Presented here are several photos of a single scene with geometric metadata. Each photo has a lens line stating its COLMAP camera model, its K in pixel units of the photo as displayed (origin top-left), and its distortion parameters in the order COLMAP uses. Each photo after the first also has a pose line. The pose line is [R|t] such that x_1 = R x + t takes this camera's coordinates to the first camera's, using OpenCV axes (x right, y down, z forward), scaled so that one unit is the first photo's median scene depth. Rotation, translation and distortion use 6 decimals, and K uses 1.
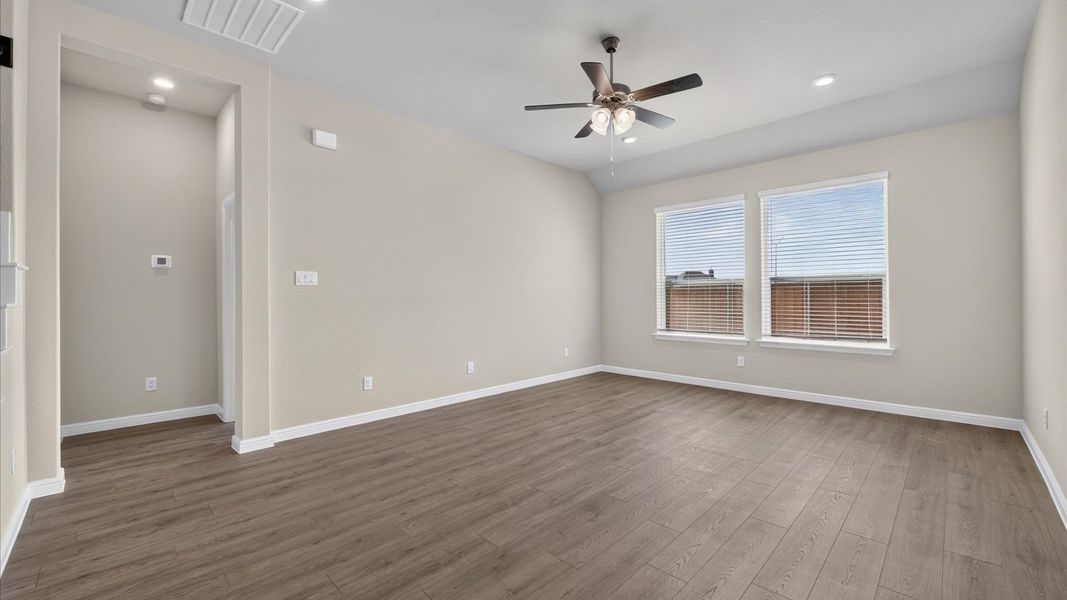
lens RADIAL K [[425.9, 0, 533.5], [0, 425.9, 300.0], [0, 0, 1]] dist [-0.001606, -0.000078]
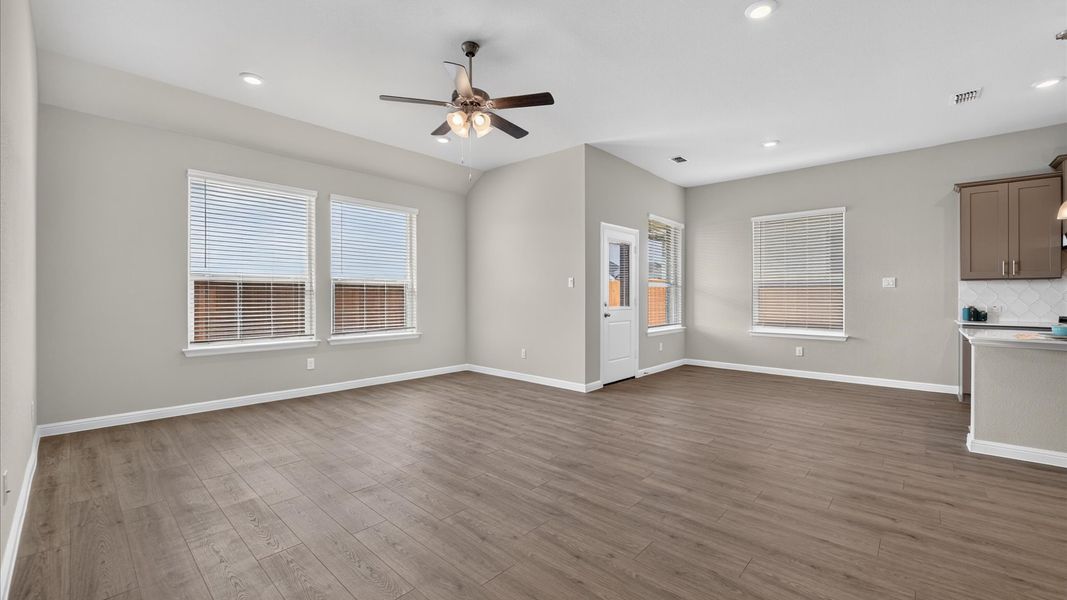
lens RADIAL K [[424.6, 0, 550.8], [0, 424.6, 295.3], [0, 0, 1]] dist [-0.001950, -0.000183]
pose [[-0.058764, 0.008082, 0.998239, -0.576323], [0.004971, 0.999957, -0.007804, 0.000444], [-0.998260, 0.004504, -0.058802, 0.594546]]
